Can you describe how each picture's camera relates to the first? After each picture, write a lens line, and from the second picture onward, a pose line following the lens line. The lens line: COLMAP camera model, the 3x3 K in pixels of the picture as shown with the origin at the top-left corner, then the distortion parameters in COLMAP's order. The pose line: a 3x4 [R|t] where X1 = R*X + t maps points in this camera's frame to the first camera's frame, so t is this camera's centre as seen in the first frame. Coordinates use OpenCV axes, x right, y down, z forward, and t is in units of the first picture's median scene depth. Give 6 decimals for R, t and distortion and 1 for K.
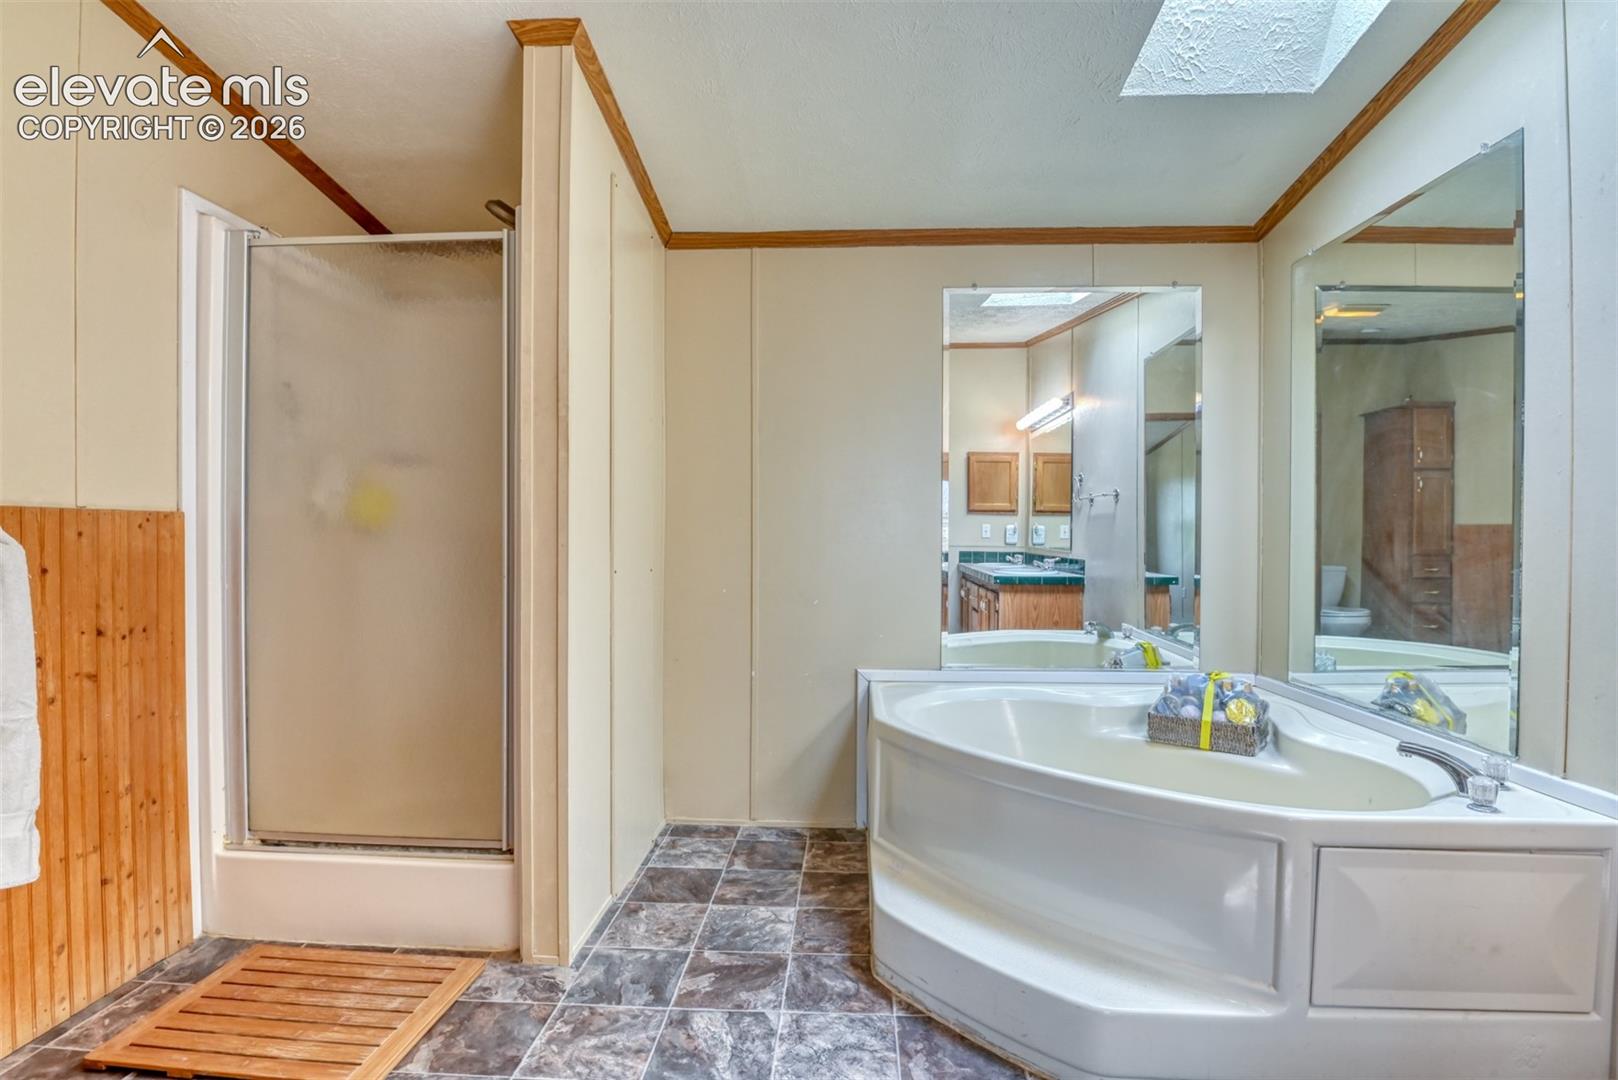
lens RADIAL K [[790.4, 0, 807.2], [0, 790.4, 520.6], [0, 0, 1]] dist [-0.001327, -0.009851]
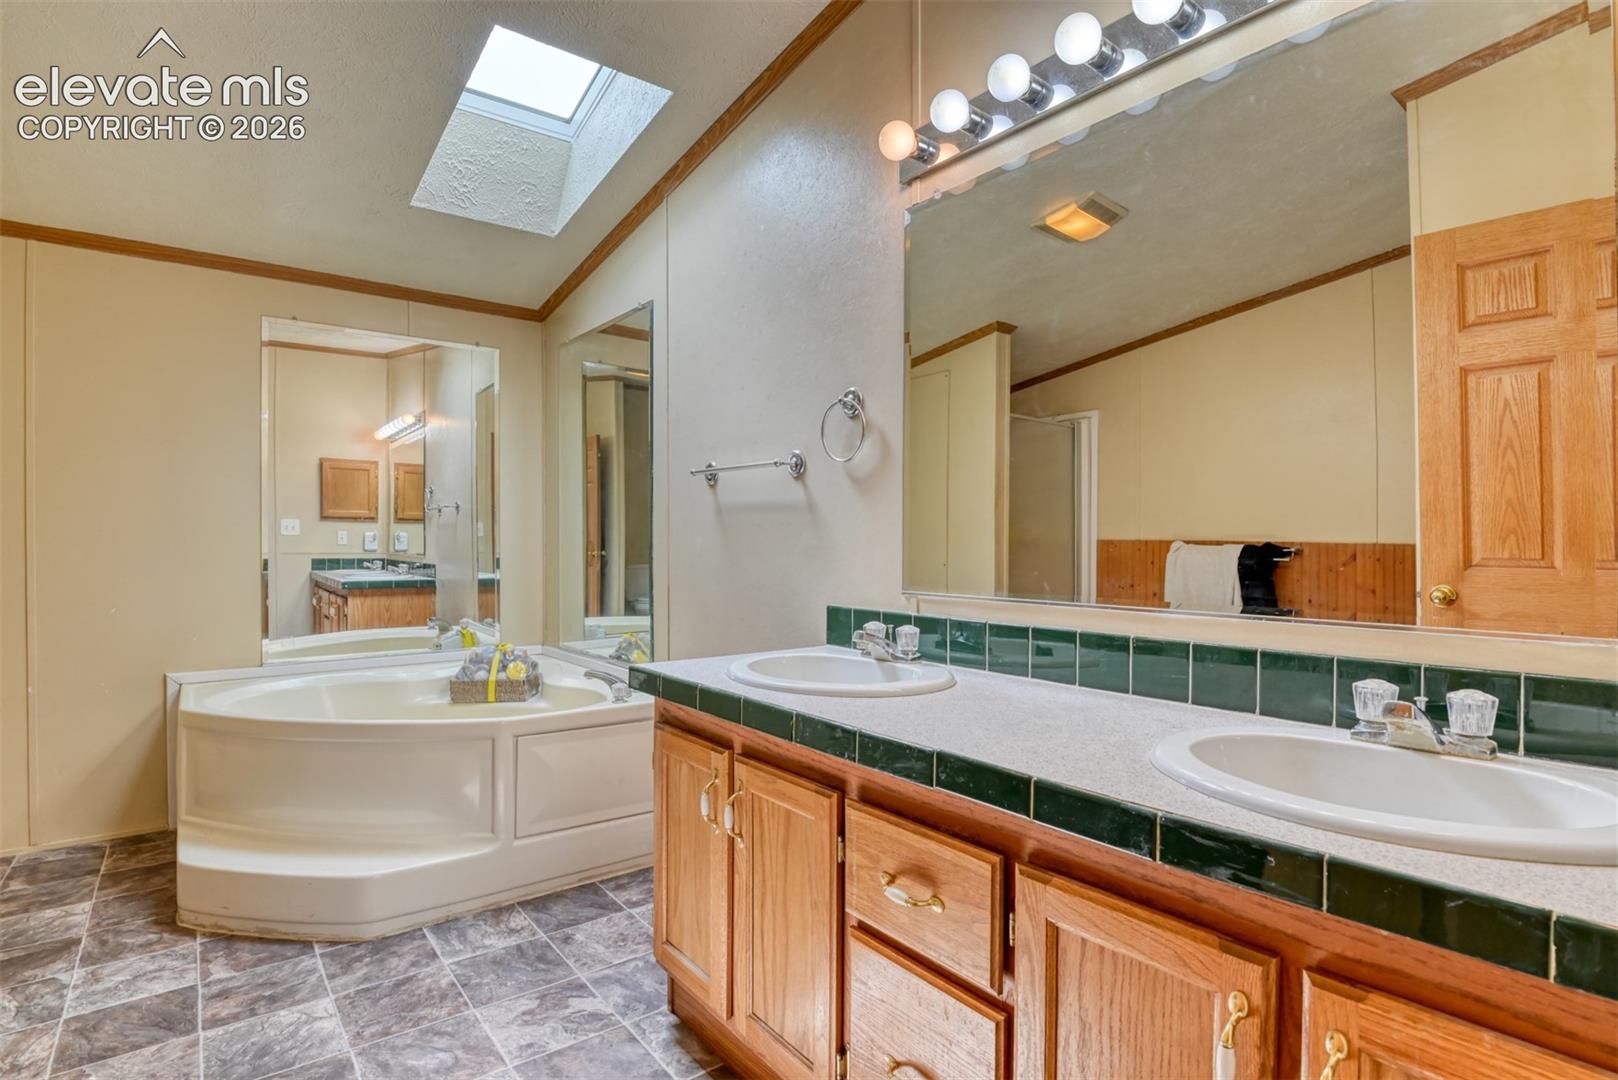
lens RADIAL K [[801.7, 0, 816.4], [0, 801.7, 546.5], [0, 0, 1]] dist [-0.026001, -0.001217]
pose [[0.747558, -0.007088, 0.664159, 0.019287], [-0.009218, 0.999736, 0.021045, -0.005975], [-0.664133, -0.021854, 0.747295, -0.343791]]
